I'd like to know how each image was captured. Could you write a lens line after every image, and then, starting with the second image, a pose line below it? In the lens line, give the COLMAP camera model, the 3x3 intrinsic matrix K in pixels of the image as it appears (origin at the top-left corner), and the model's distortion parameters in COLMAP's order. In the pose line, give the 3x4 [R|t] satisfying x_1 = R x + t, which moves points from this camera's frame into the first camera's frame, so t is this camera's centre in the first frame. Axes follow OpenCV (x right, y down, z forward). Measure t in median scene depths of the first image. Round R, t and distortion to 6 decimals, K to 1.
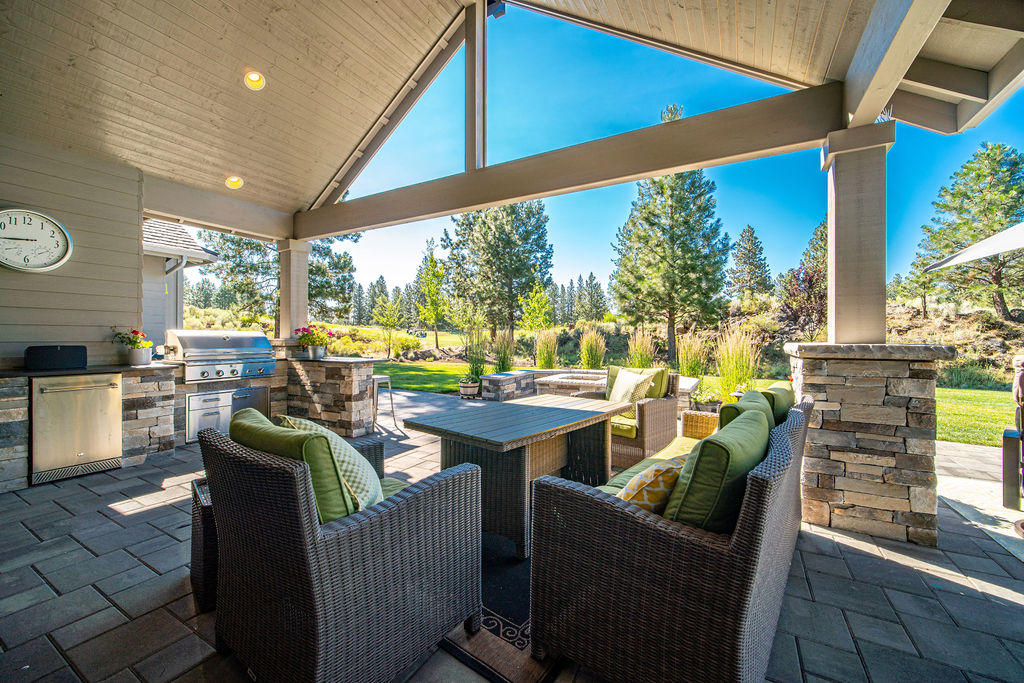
lens RADIAL K [[406.6, 0, 512.5], [0, 406.6, 337.5], [0, 0, 1]] dist [-0.003059, 0.000858]
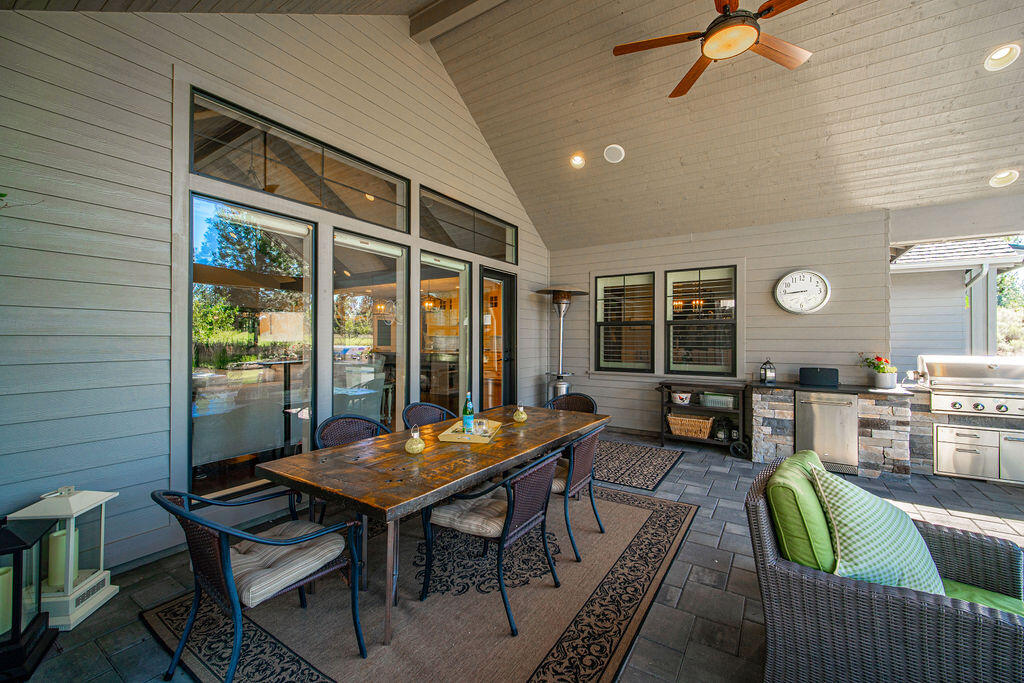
lens RADIAL K [[406.6, 0, 518.9], [0, 406.6, 343.5], [0, 0, 1]] dist [-0.003059, 0.000858]
pose [[-0.041388, 0.007138, -0.999118, 0.219019], [-0.009302, 0.999928, 0.007530, -0.053697], [0.999100, 0.009605, -0.041318, 0.067811]]
